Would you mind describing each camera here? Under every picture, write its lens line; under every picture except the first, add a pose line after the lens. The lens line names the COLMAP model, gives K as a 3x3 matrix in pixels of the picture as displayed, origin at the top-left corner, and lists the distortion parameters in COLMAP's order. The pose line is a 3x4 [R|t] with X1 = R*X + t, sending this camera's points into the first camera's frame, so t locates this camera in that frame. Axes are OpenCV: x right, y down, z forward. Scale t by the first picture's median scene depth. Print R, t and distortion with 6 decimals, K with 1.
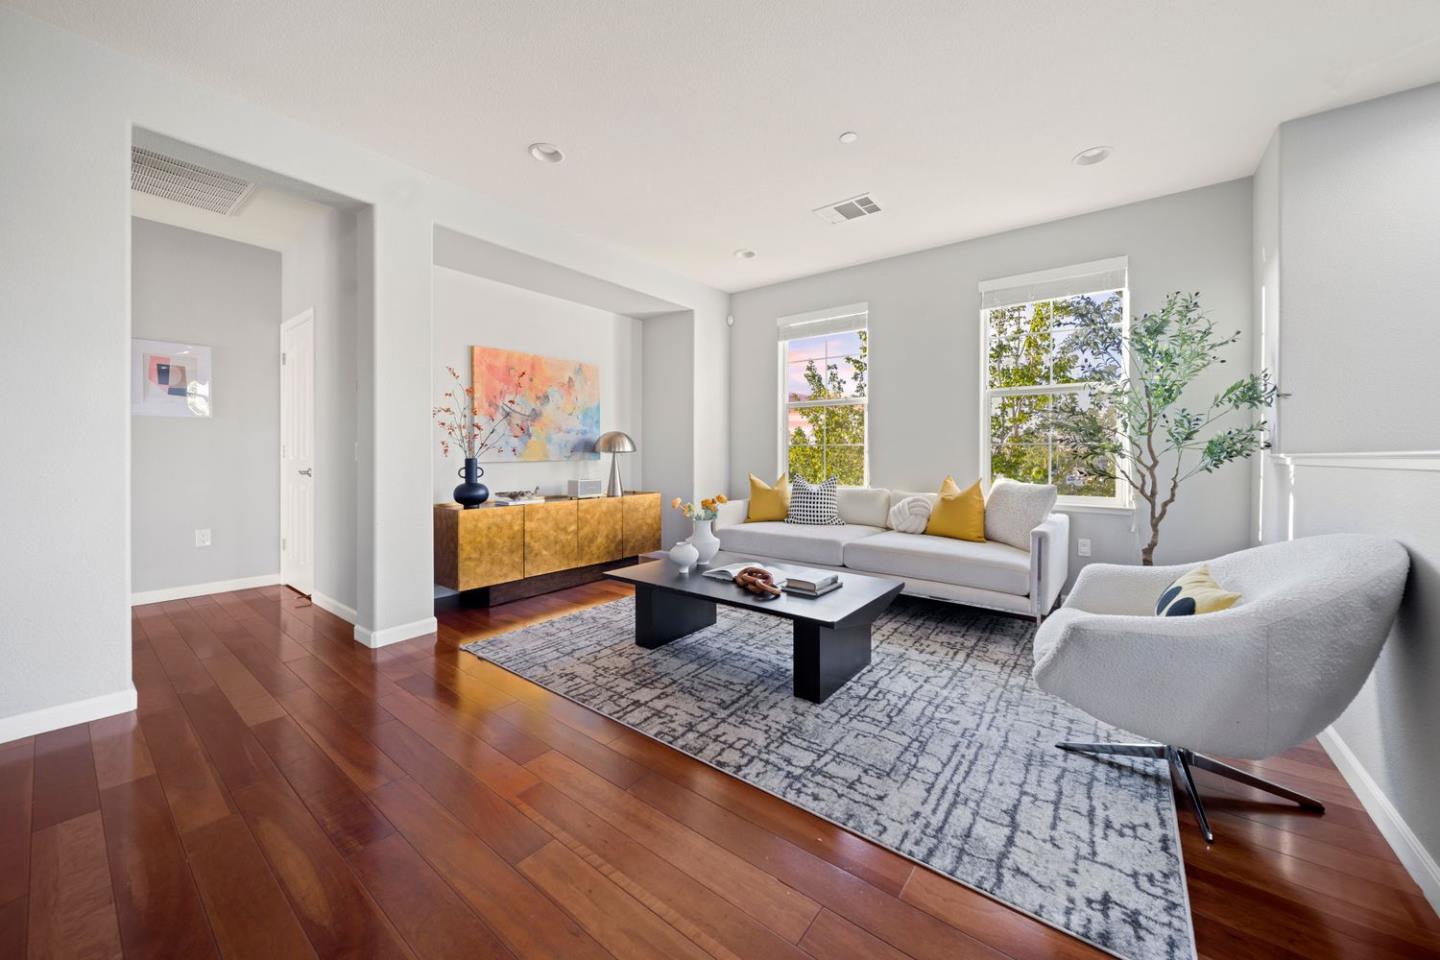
lens RADIAL K [[521.7, 0, 727.7], [0, 521.7, 461.9], [0, 0, 1]] dist [-0.000892, -0.000160]
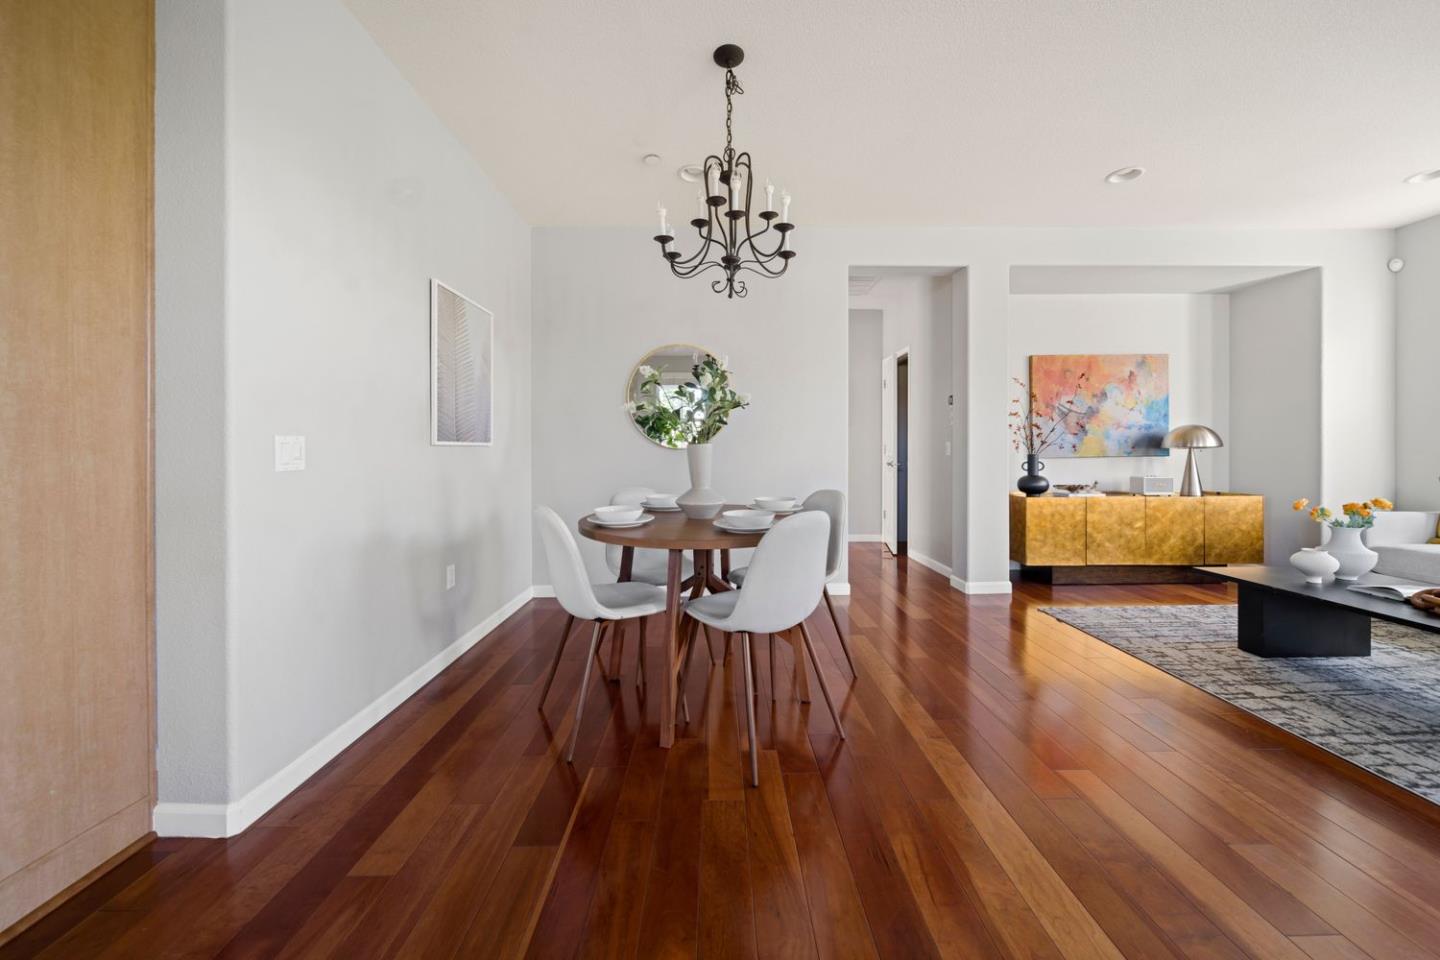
lens RADIAL K [[517.3, 0, 718.3], [0, 517.3, 453.8], [0, 0, 1]] dist [-0.006943, -0.000352]
pose [[0.606733, -0.000434, -0.794905, -0.007195], [-0.007170, 0.999956, -0.006018, 0.005781], [0.794873, 0.009351, 0.606704, -0.339624]]
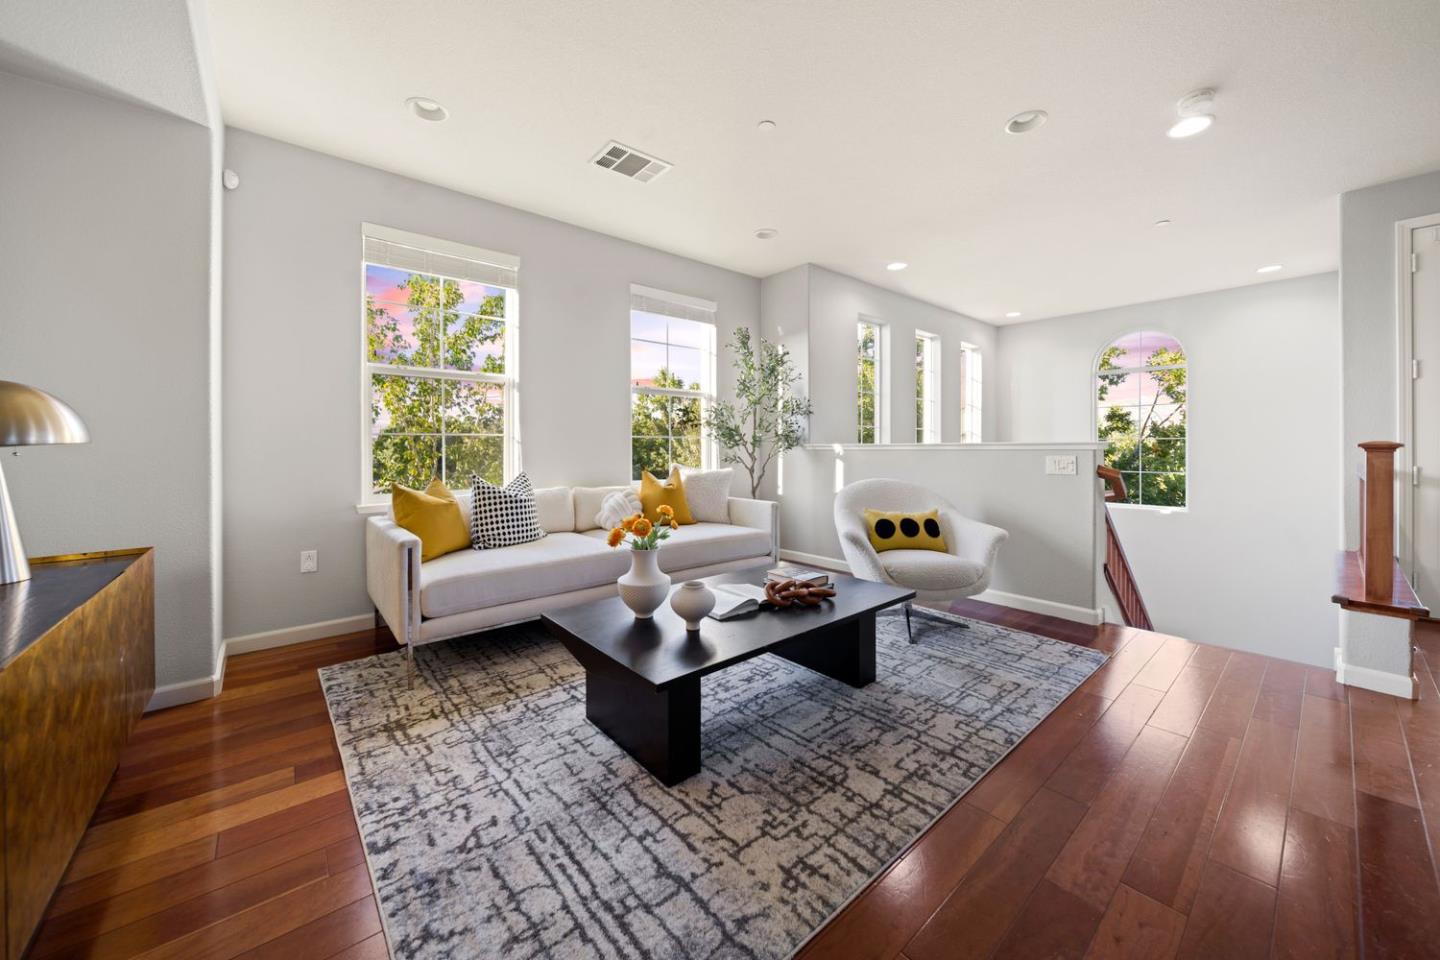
lens RADIAL K [[521.7, 0, 722.0], [0, 521.7, 451.9], [0, 0, 1]] dist [-0.000892, -0.000160]
pose [[0.212482, -0.016427, 0.977027, -0.721660], [0.021468, 0.999696, 0.012139, -0.016629], [-0.976929, 0.018396, 0.212770, 0.837629]]
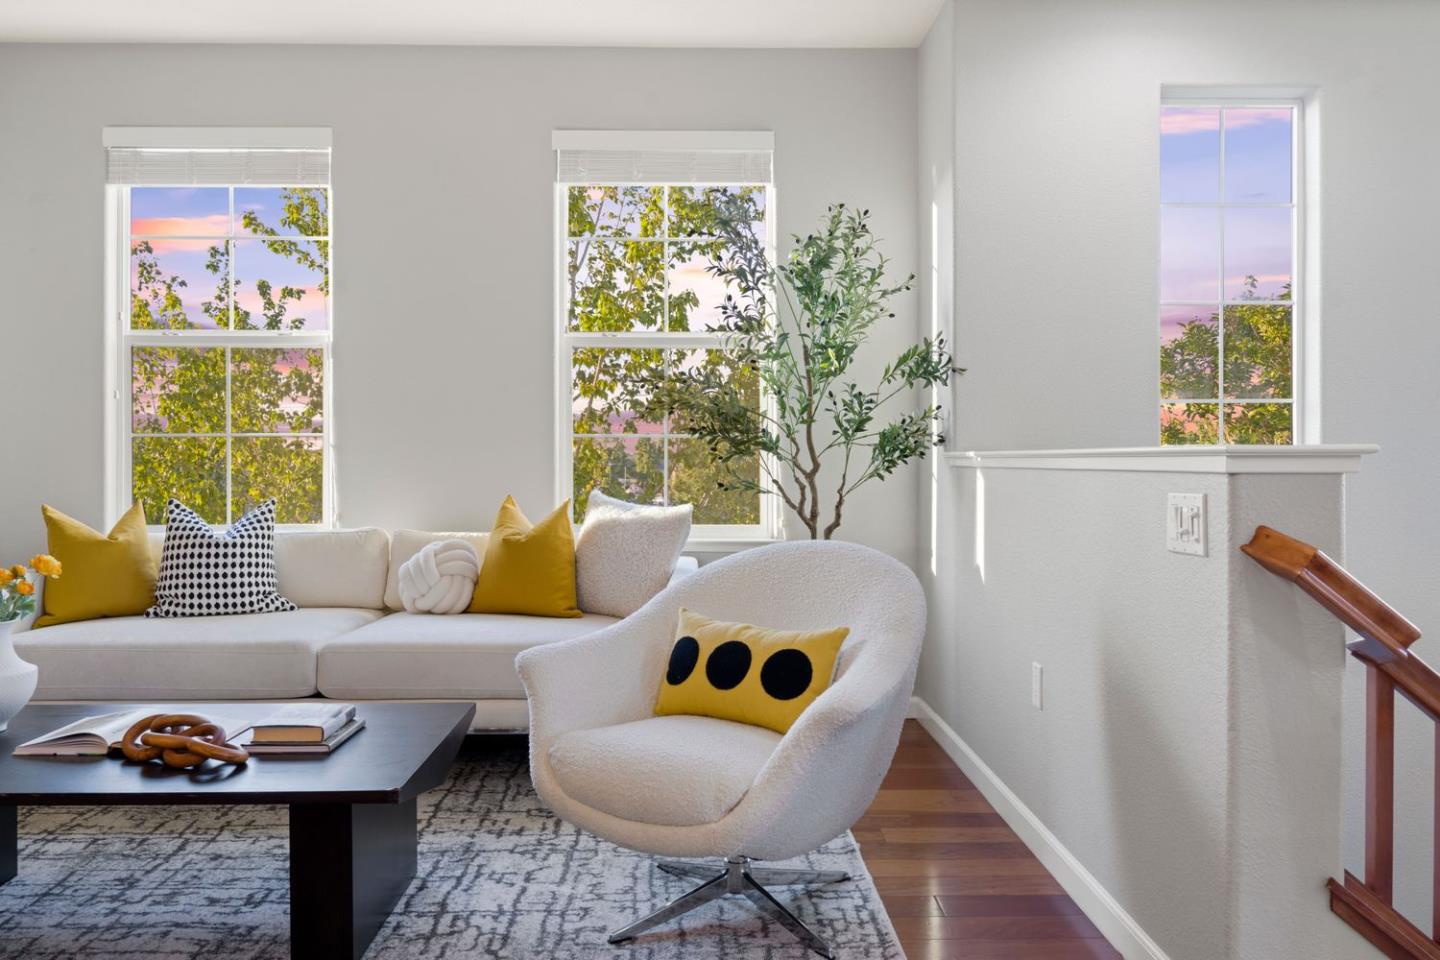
lens RADIAL K [[1176.1, 0, 712.3], [0, 1176.1, 467.3], [0, 0, 1]] dist [0.012889, -0.011959]
pose [[0.786960, -0.010670, 0.616912, -0.182138], [0.013612, 0.999907, -0.000069, 0.000918], [-0.616854, 0.008452, 0.787032, -0.059597]]
